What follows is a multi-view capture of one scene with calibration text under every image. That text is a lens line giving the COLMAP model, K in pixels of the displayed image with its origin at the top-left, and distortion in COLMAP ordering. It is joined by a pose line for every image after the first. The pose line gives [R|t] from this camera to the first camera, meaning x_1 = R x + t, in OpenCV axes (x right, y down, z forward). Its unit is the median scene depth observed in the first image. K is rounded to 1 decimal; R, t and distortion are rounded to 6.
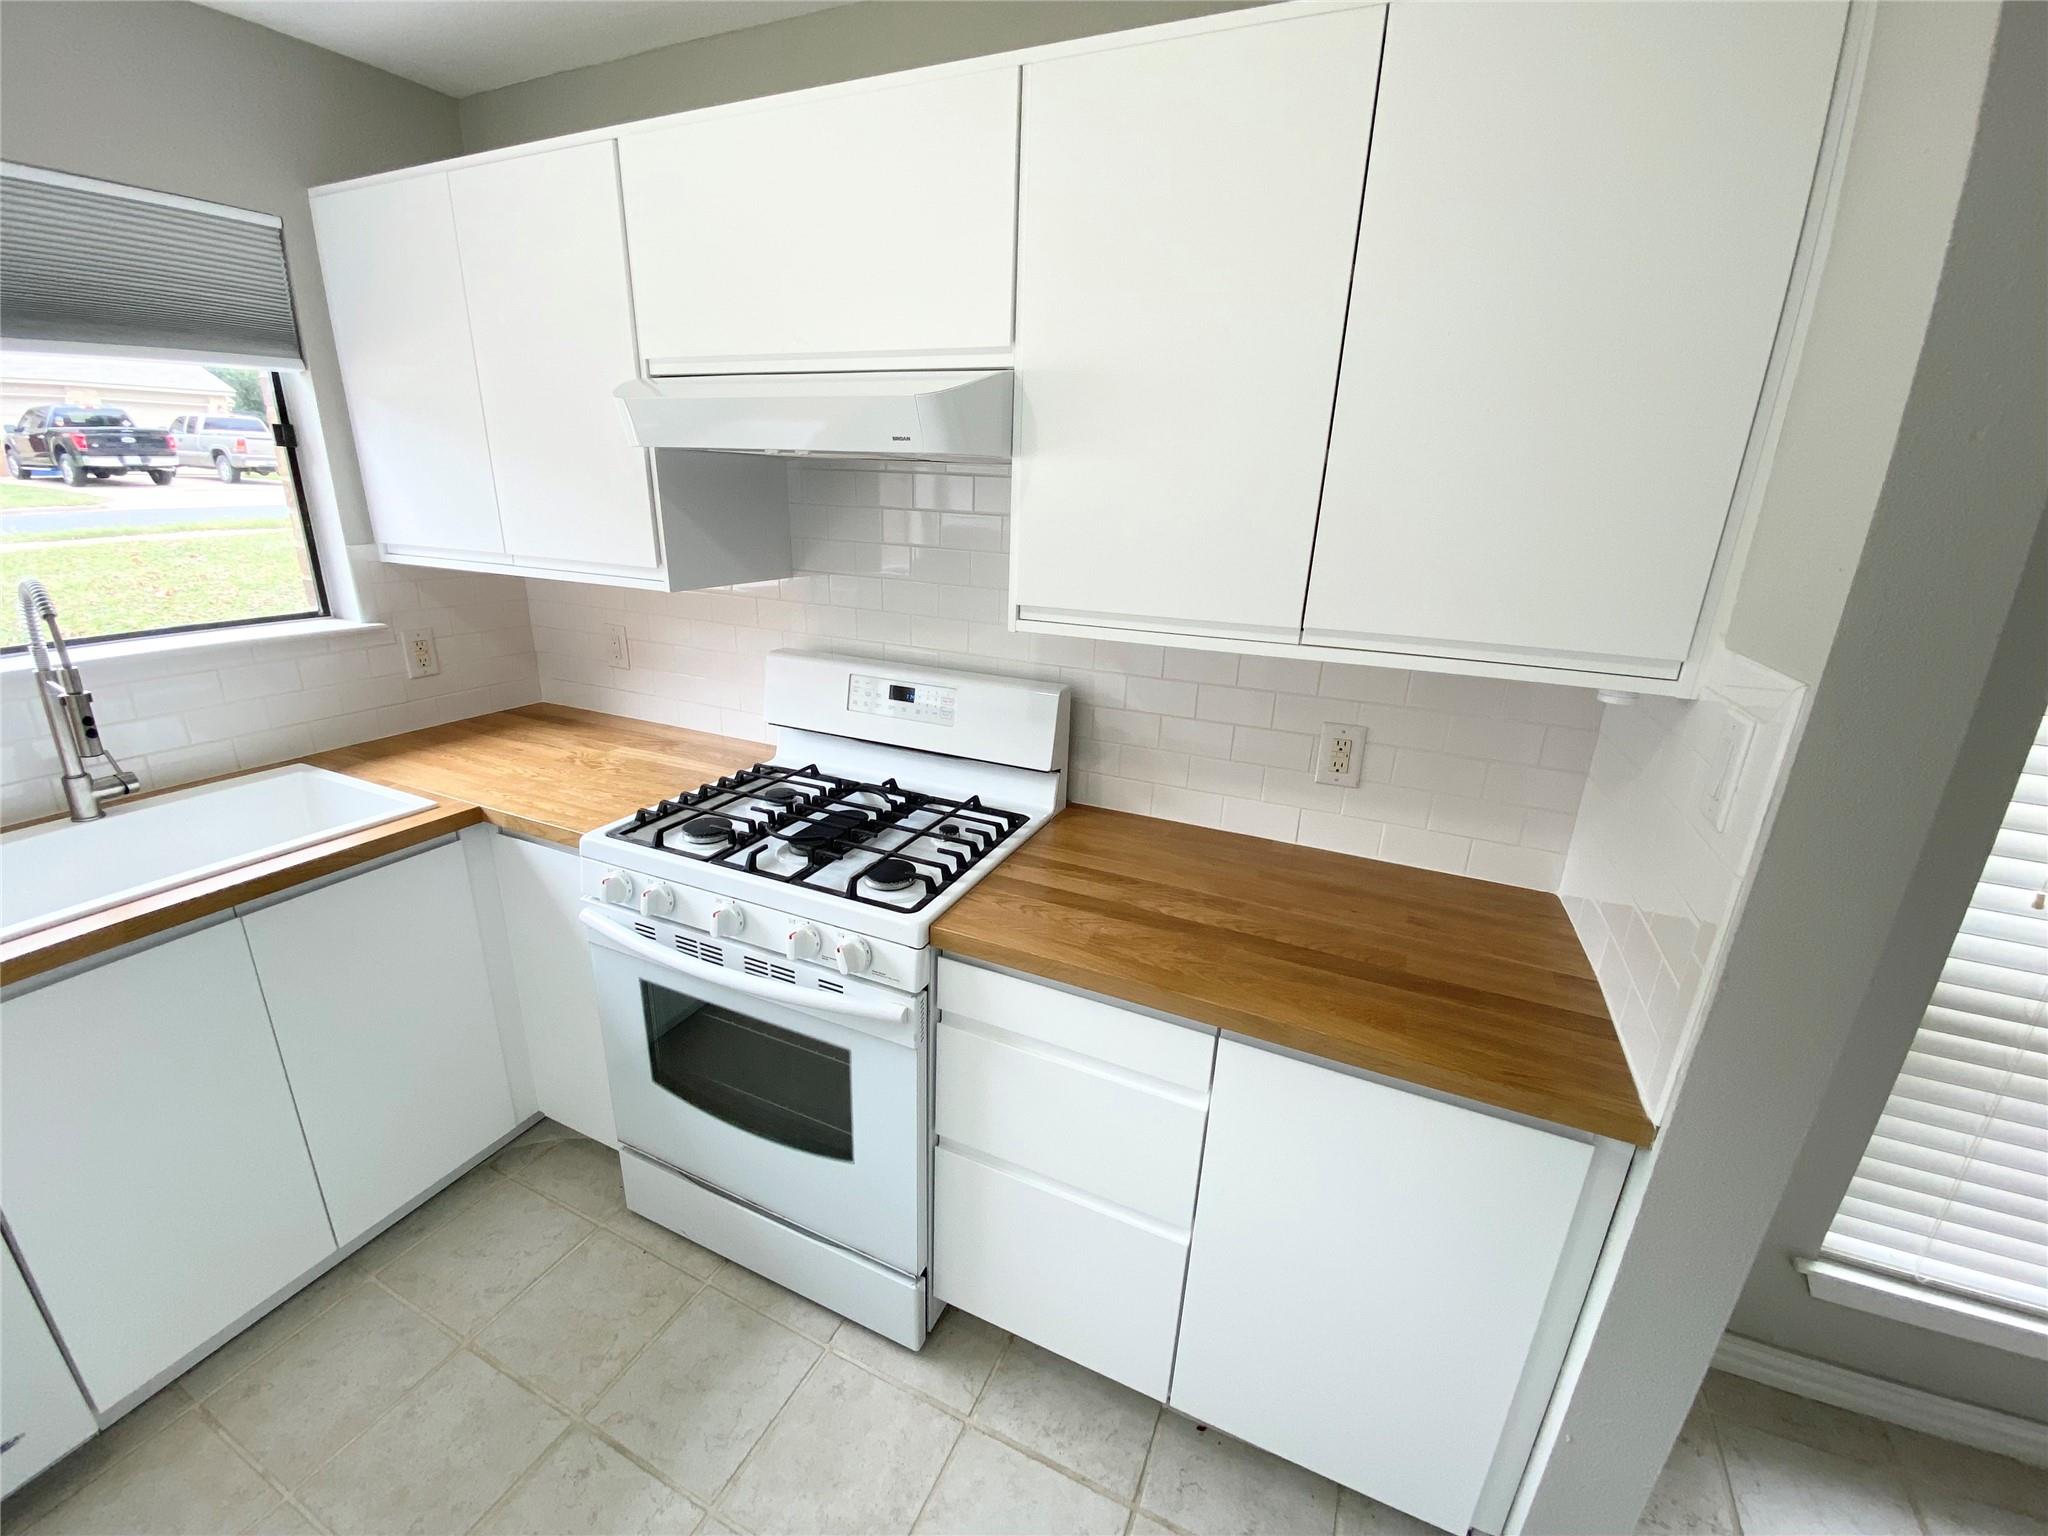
lens RADIAL K [[836.8, 0, 1017.3], [0, 836.8, 768.8], [0, 0, 1]] dist [0.001605, -0.013961]
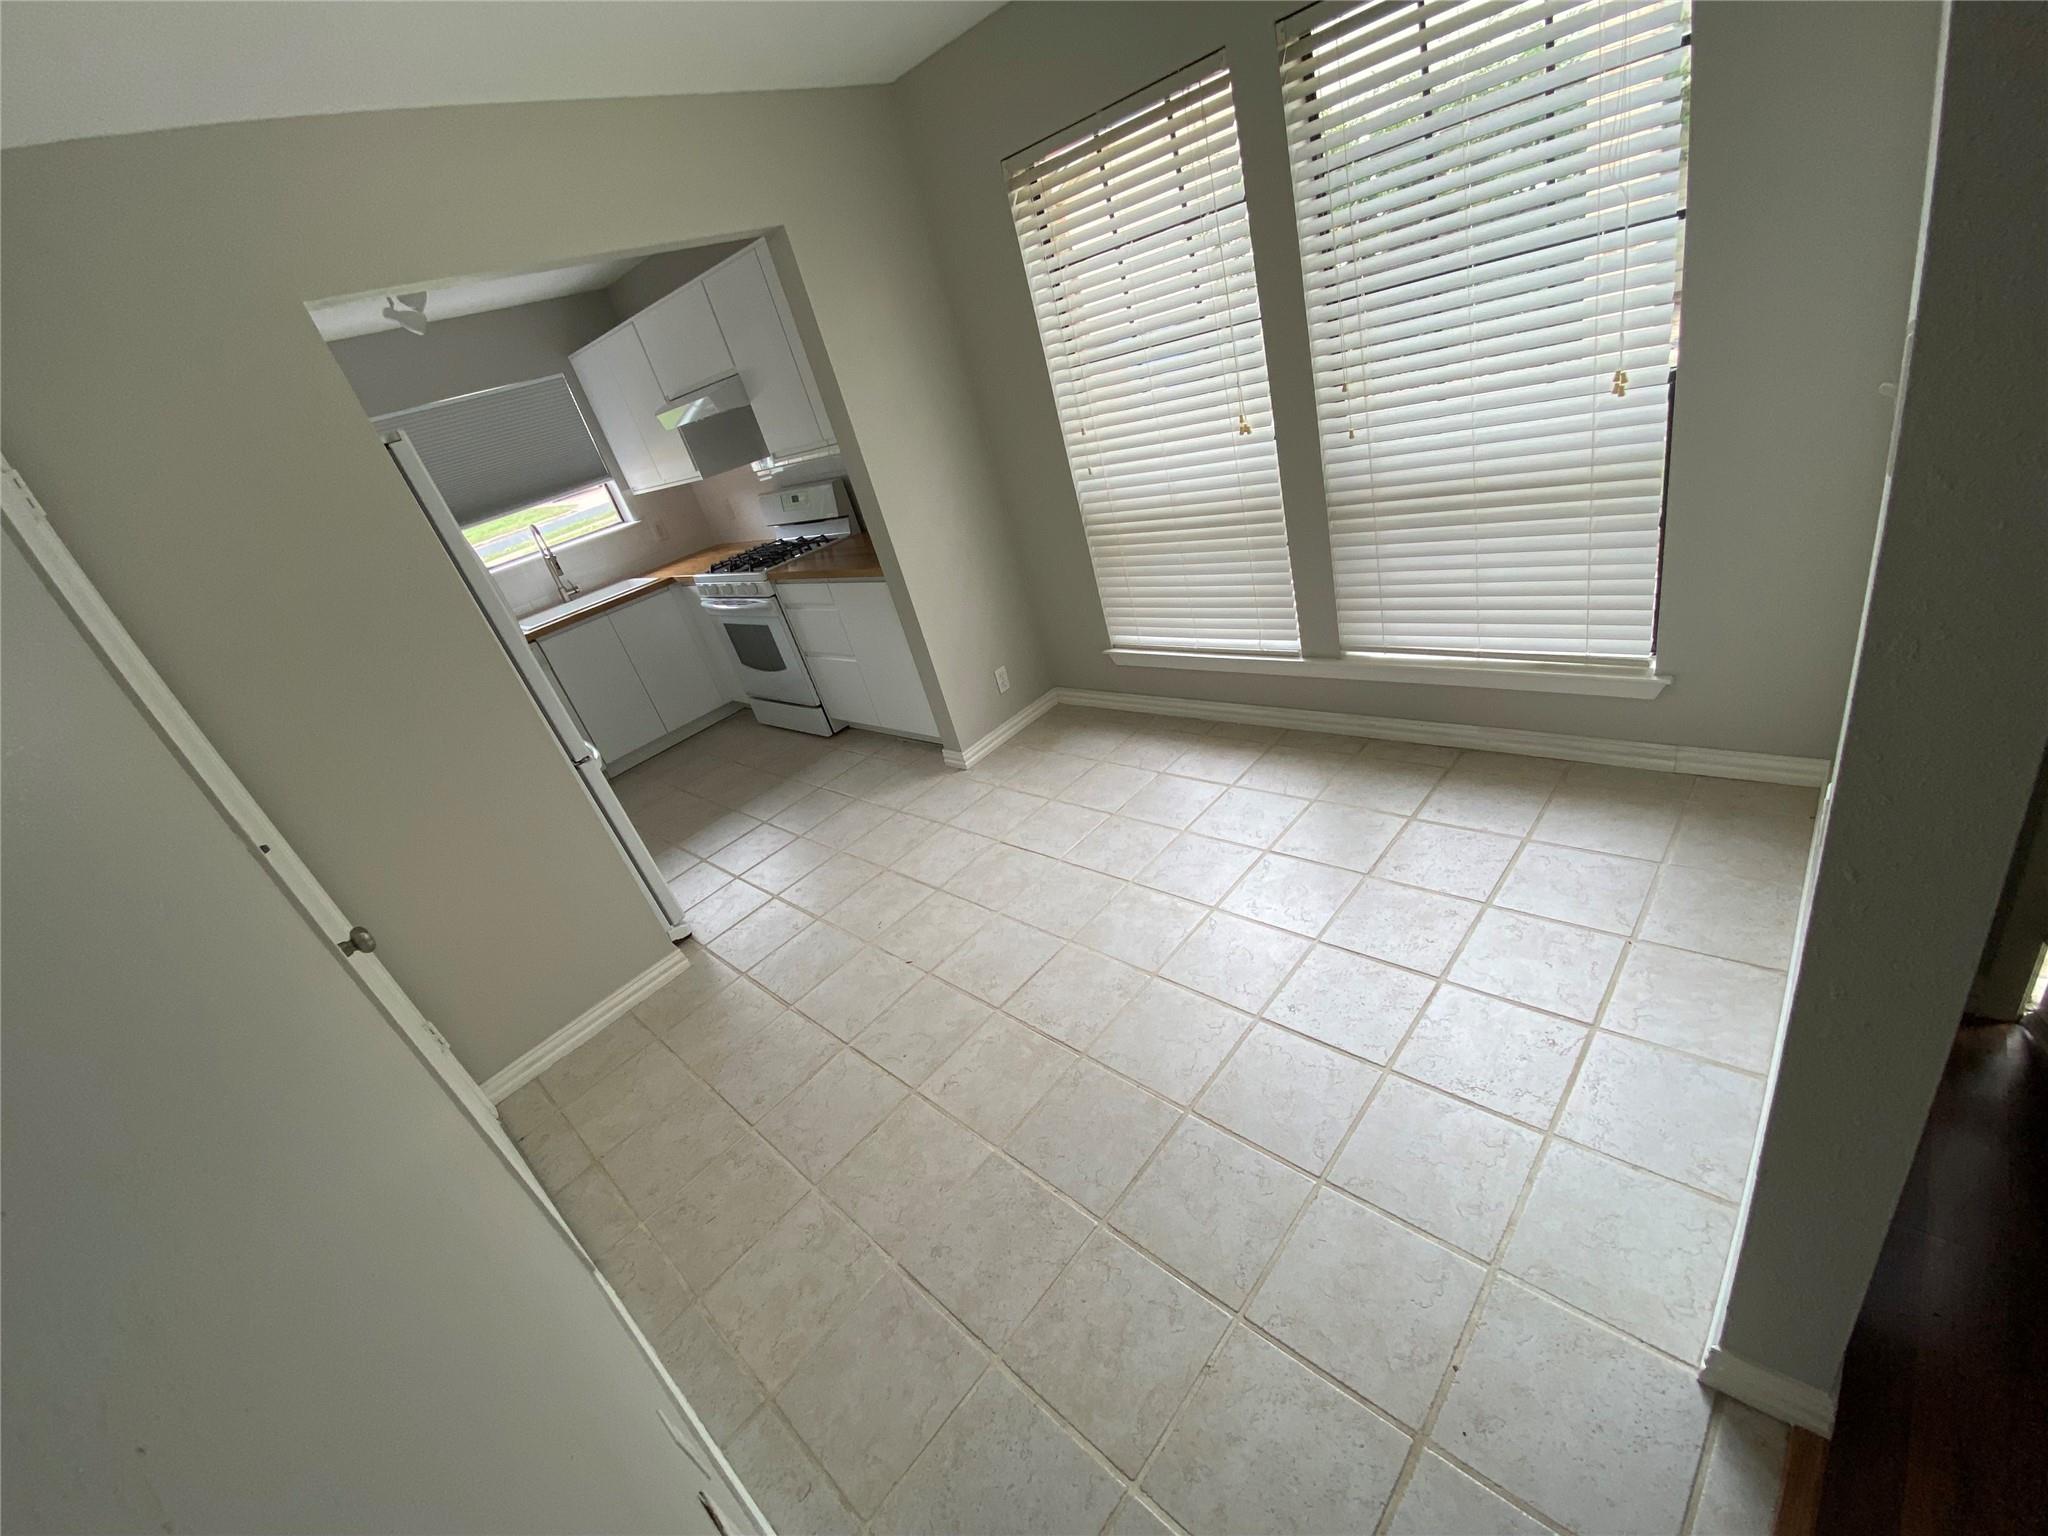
lens RADIAL K [[826.7, 0, 1019.2], [0, 826.7, 771.1], [0, 0, 1]] dist [0.055648, -0.044210]
pose [[0.901805, -0.104776, -0.419249, 1.645235], [0.182950, 0.971498, 0.150734, 0.515222], [0.391506, -0.212634, 0.895271, -1.291467]]
